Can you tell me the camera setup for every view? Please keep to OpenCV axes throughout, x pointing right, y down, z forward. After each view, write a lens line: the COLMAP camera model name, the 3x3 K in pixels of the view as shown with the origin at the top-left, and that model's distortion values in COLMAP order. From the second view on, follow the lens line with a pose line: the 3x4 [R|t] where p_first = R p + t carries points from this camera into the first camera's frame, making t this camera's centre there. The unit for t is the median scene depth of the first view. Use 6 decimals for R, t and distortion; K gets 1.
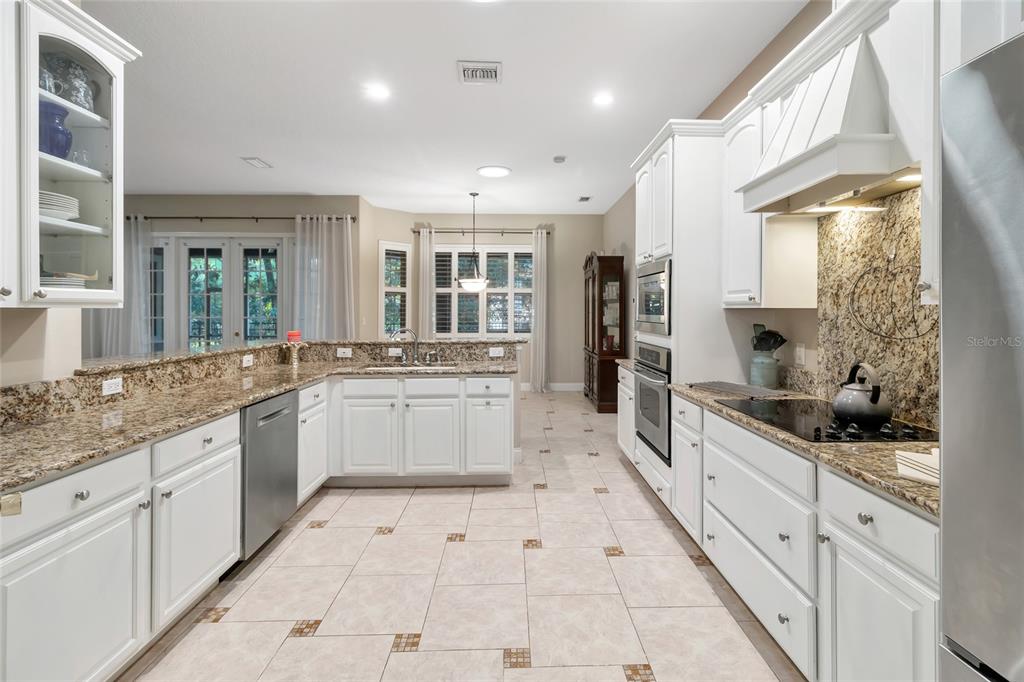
lens RADIAL K [[472.7, 0, 532.6], [0, 472.7, 311.3], [0, 0, 1]] dist [0.005148, 0.001062]
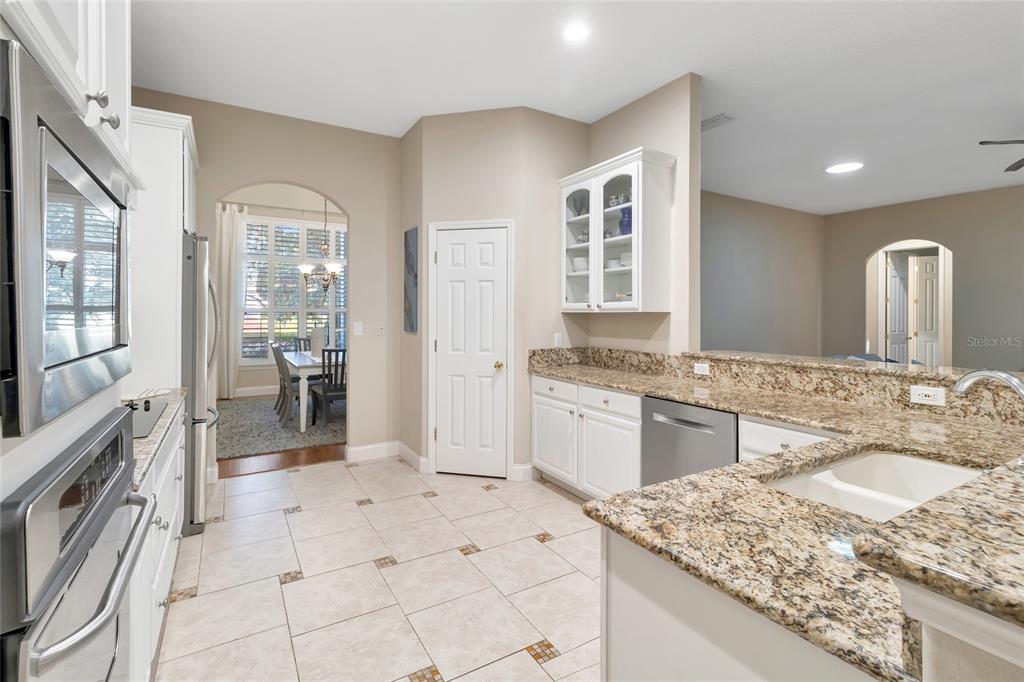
lens RADIAL K [[472.7, 0, 516.3], [0, 472.7, 313.8], [0, 0, 1]] dist [0.005148, 0.001062]
pose [[-0.878520, -0.001370, -0.477703, 0.228211], [-0.001501, 0.999999, -0.000108, 0.000144], [0.477703, 0.000622, -0.878521, 1.859140]]
